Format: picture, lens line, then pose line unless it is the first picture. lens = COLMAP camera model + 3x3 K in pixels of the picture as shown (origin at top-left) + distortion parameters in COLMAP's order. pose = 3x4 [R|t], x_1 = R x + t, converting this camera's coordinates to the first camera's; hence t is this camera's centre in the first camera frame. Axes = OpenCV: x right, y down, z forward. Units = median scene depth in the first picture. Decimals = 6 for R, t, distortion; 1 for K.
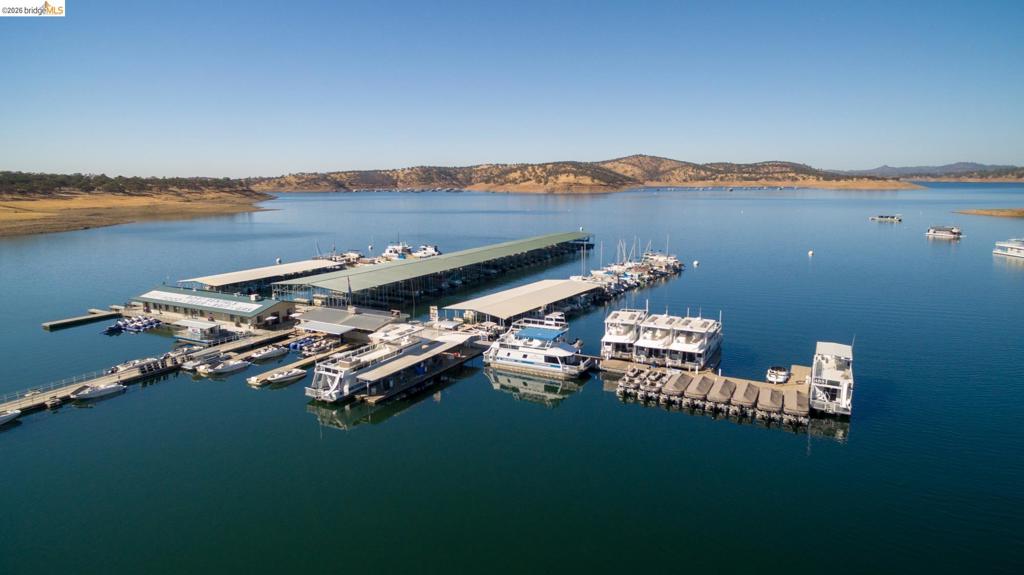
lens RADIAL K [[578.7, 0, 516.6], [0, 578.7, 286.8], [0, 0, 1]] dist [0.007344, -0.002790]
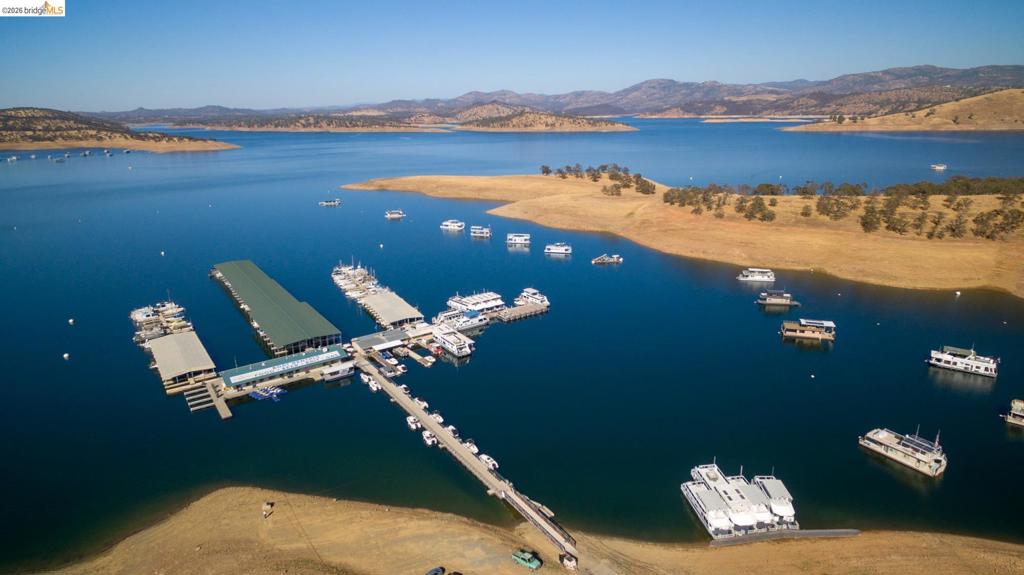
lens RADIAL K [[578.7, 0, 516.6], [0, 578.7, 286.8], [0, 0, 1]] dist [0.007344, -0.002790]
pose [[0.433482, -0.259923, 0.862863, -0.105857], [0.173679, 0.963646, 0.203031, -0.026828], [-0.884268, 0.061851, 0.462866, -0.021898]]
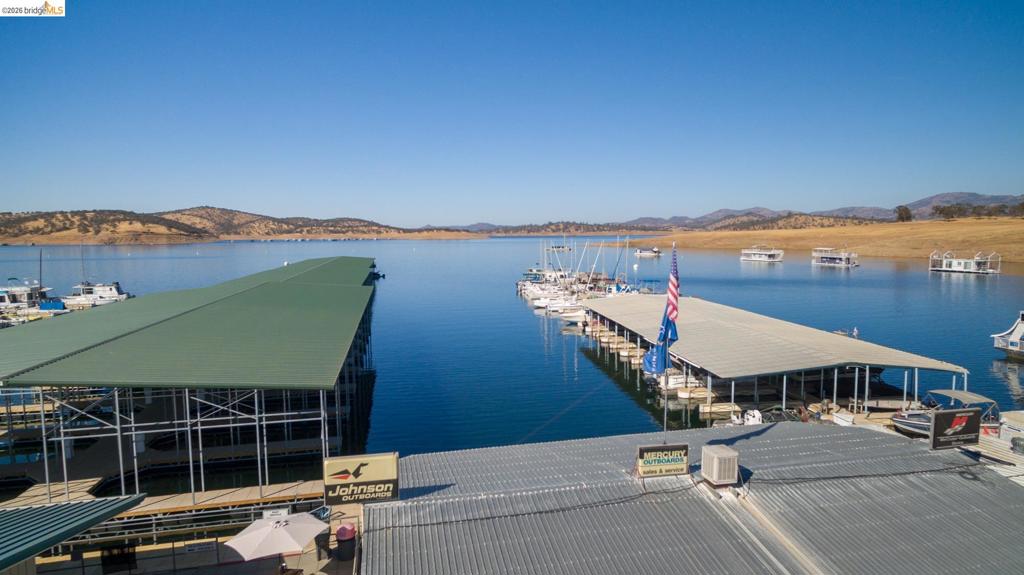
lens RADIAL K [[578.7, 0, 516.6], [0, 578.7, 286.8], [0, 0, 1]] dist [0.007344, -0.002790]
pose [[0.755803, -0.059295, 0.652109, -0.025273], [0.122931, 0.991033, -0.052365, -0.000302], [-0.643157, 0.119742, 0.756314, 0.054073]]
